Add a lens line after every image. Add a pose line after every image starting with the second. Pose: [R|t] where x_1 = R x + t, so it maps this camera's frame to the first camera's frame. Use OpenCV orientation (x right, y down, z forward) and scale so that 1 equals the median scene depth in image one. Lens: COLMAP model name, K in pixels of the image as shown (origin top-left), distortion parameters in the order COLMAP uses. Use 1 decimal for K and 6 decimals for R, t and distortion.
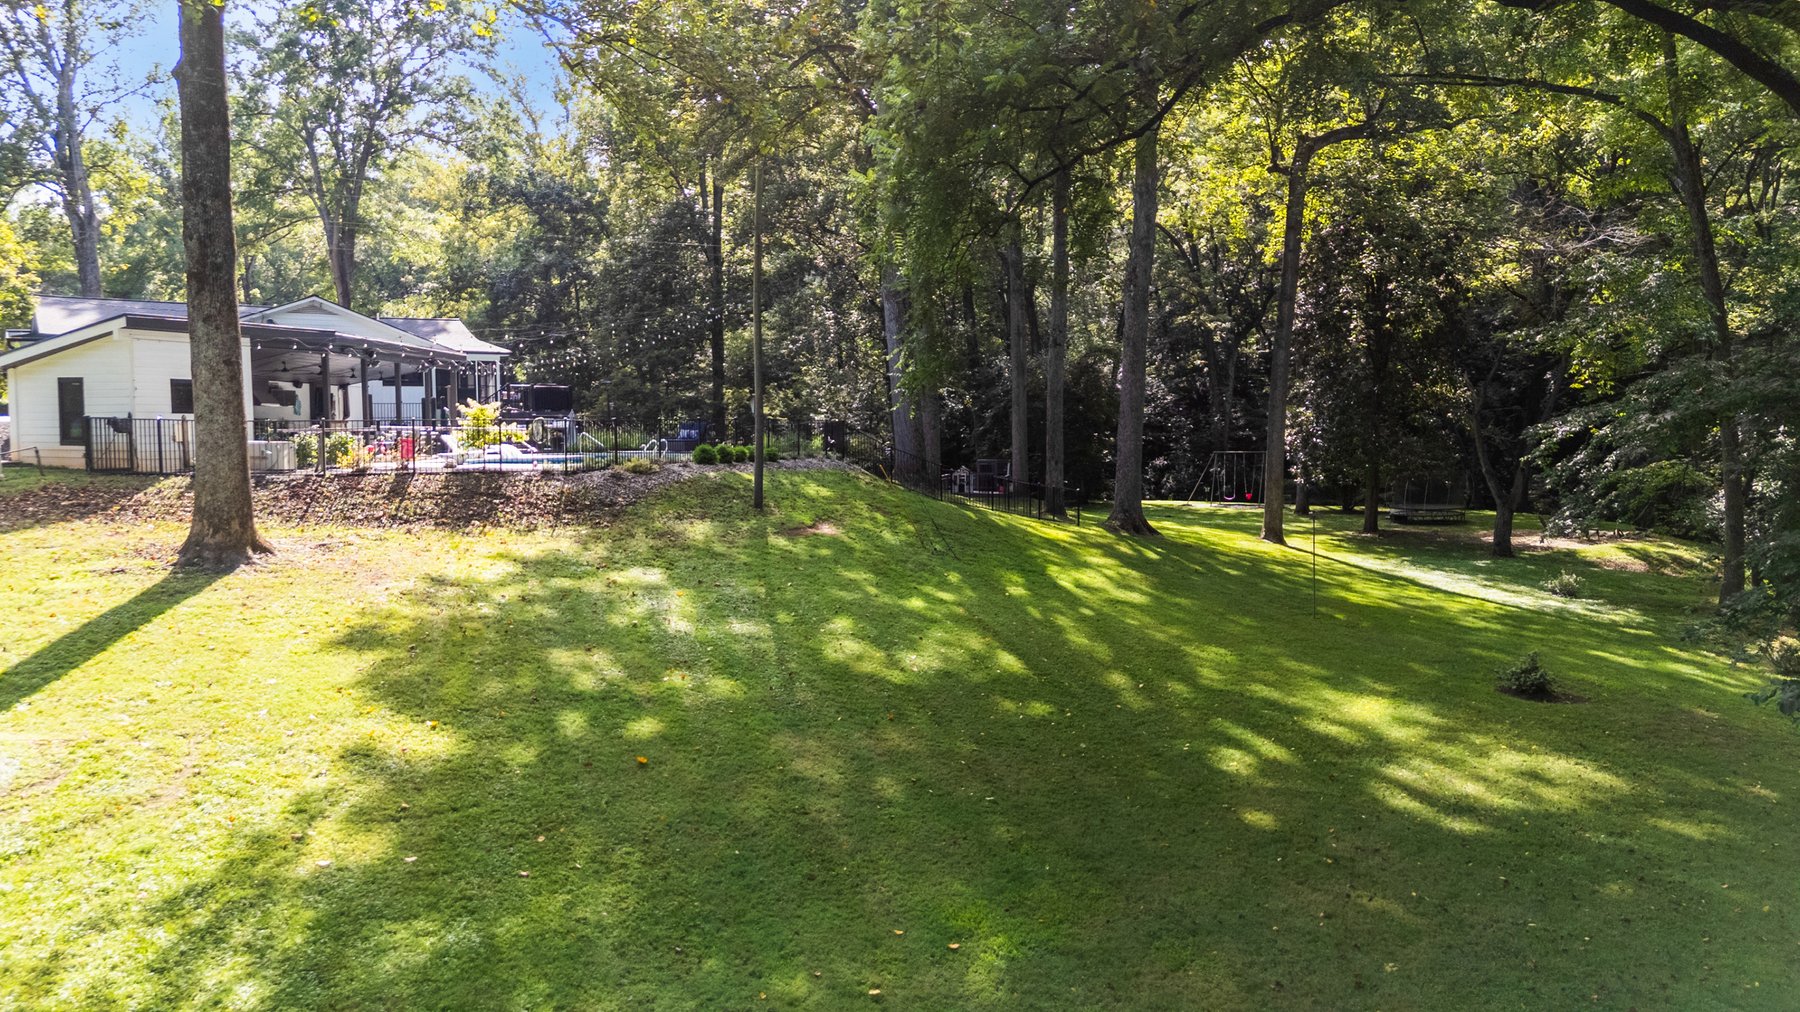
lens RADIAL K [[1288.5, 0, 900.0], [0, 1288.5, 506.0], [0, 0, 1]] dist [0.104911, -0.184905]
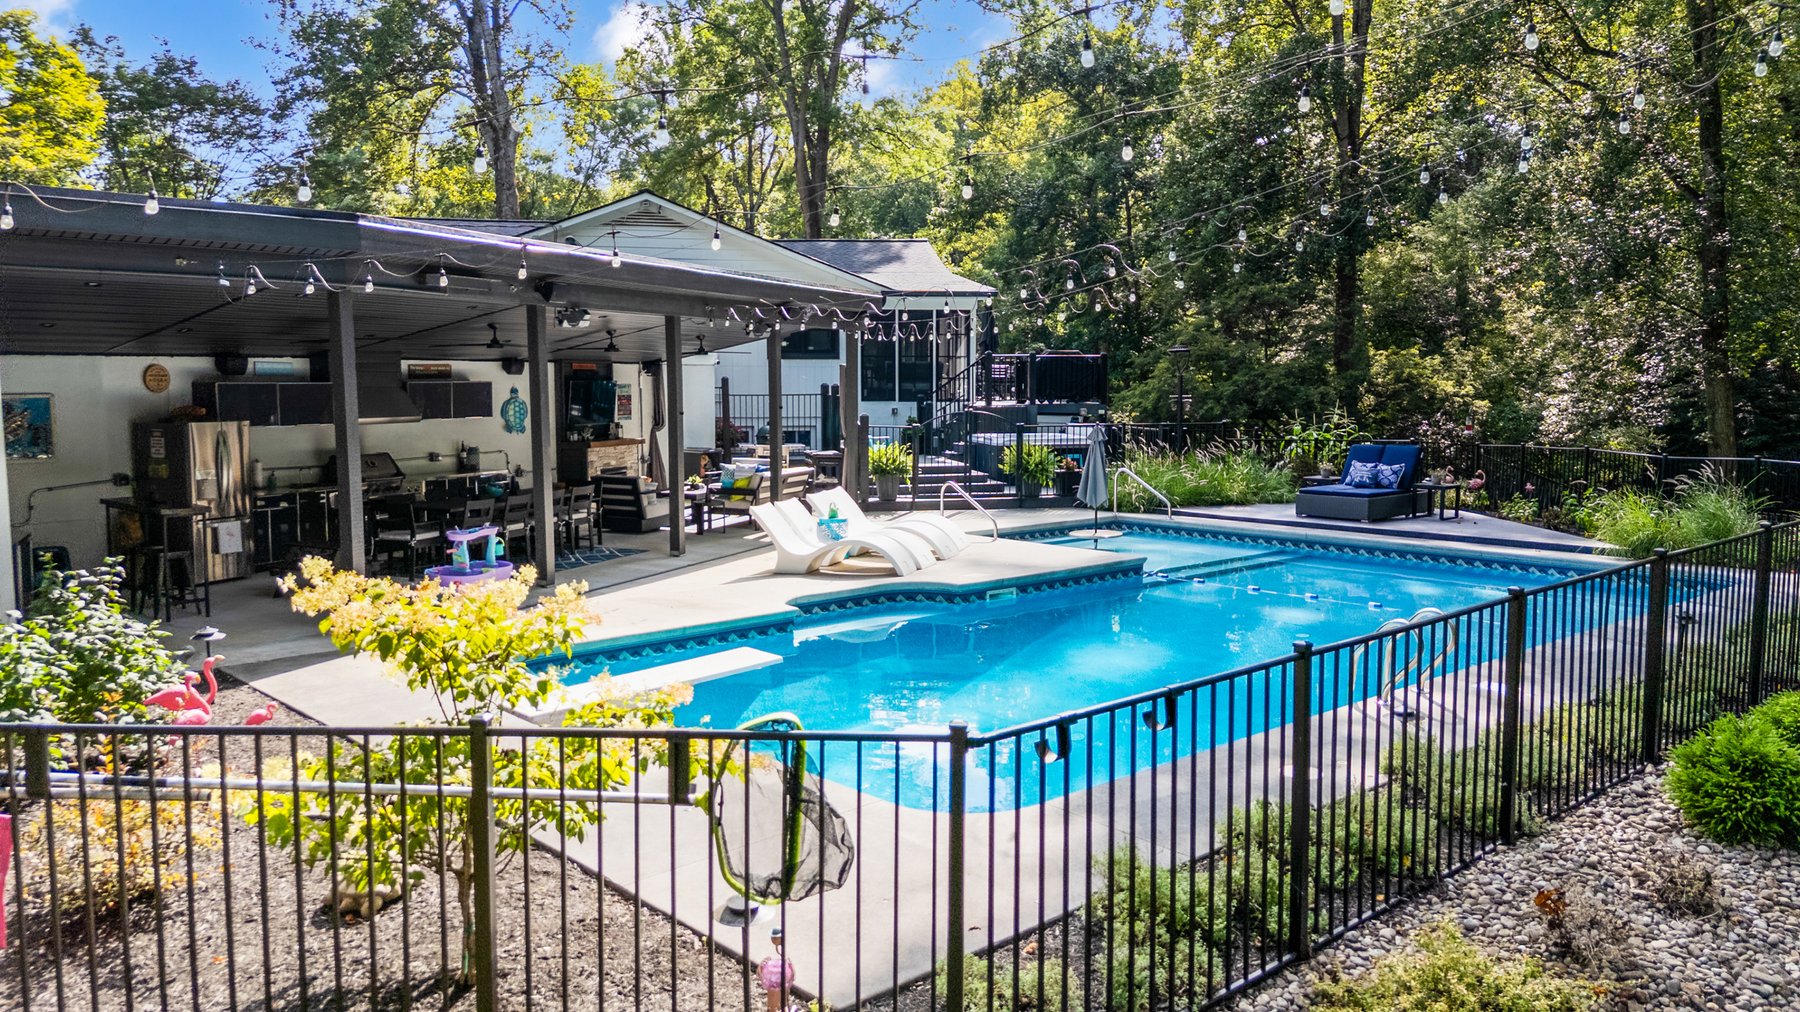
lens RADIAL K [[1288.5, 0, 900.0], [0, 1288.5, 506.0], [0, 0, 1]] dist [0.104911, -0.184905]
pose [[0.914311, 0.042366, -0.402792, -0.082103], [-0.026470, 0.998638, 0.044953, -0.036882], [0.404148, -0.030439, 0.914187, 0.344332]]
